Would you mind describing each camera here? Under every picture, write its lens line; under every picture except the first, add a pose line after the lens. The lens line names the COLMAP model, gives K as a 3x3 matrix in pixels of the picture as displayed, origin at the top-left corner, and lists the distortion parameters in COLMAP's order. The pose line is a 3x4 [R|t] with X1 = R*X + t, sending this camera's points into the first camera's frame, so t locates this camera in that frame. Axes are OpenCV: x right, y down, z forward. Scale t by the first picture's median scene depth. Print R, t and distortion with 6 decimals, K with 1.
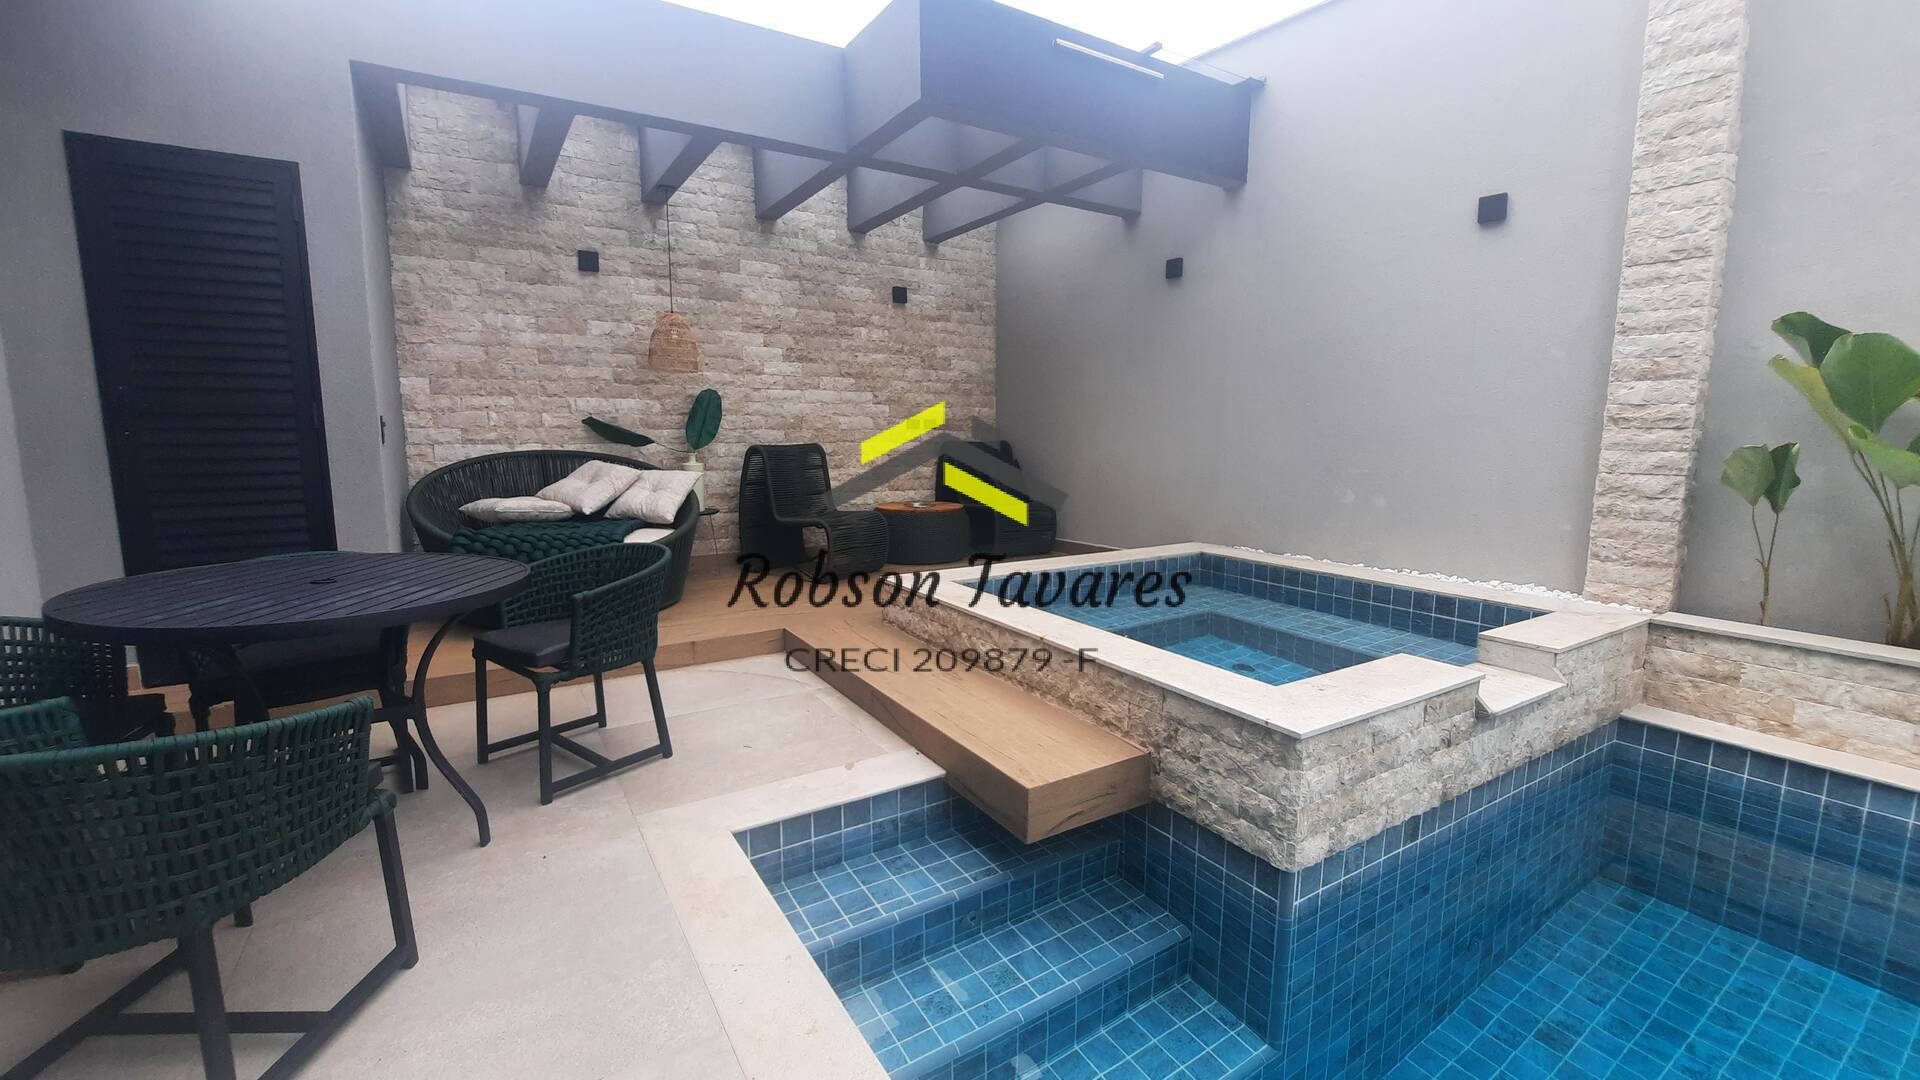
lens RADIAL K [[777.2, 0, 953.8], [0, 777.2, 534.9], [0, 0, 1]] dist [-0.003600, -0.000301]
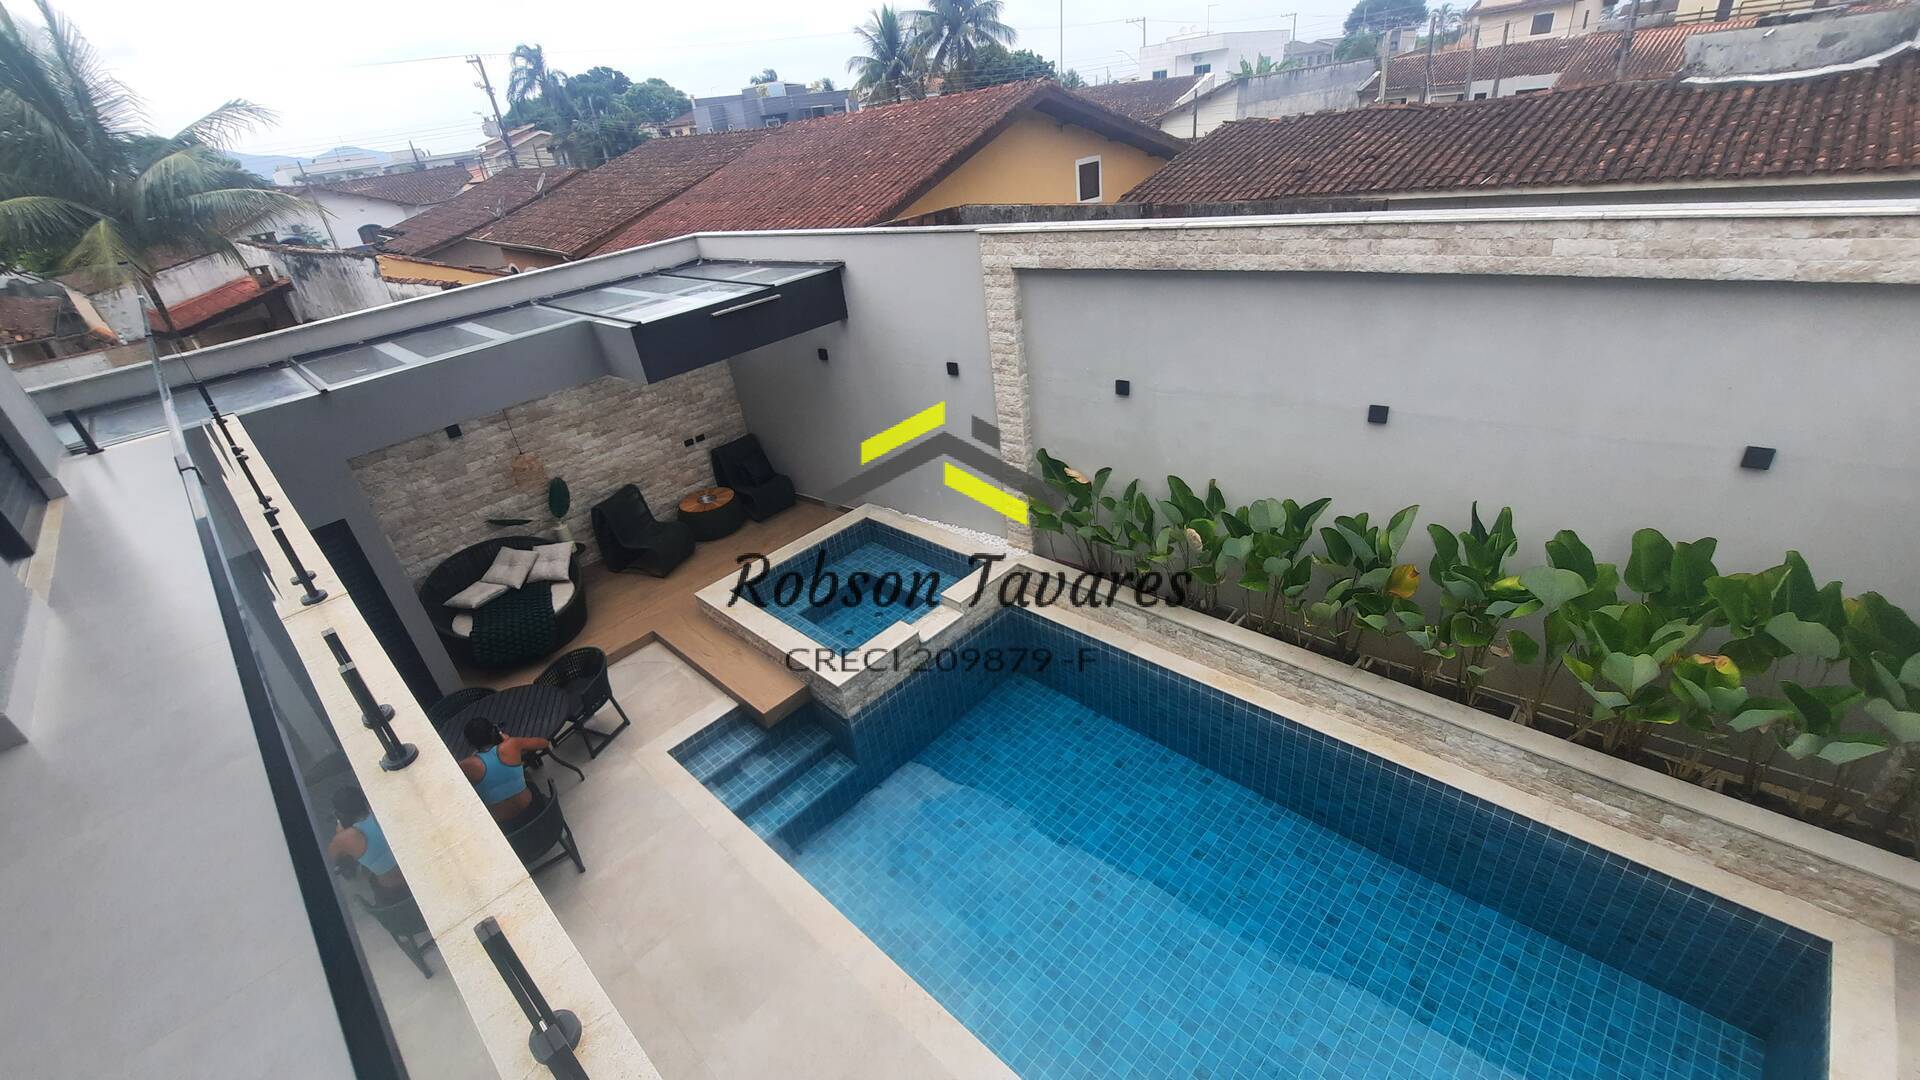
lens RADIAL K [[777.2, 0, 959.4], [0, 777.2, 533.3], [0, 0, 1]] dist [-0.003600, -0.000301]
pose [[0.960851, -0.219192, 0.169472, 0.316496], [0.148851, 0.924277, 0.351503, -0.851574], [-0.233686, -0.312516, 0.920720, -1.165571]]
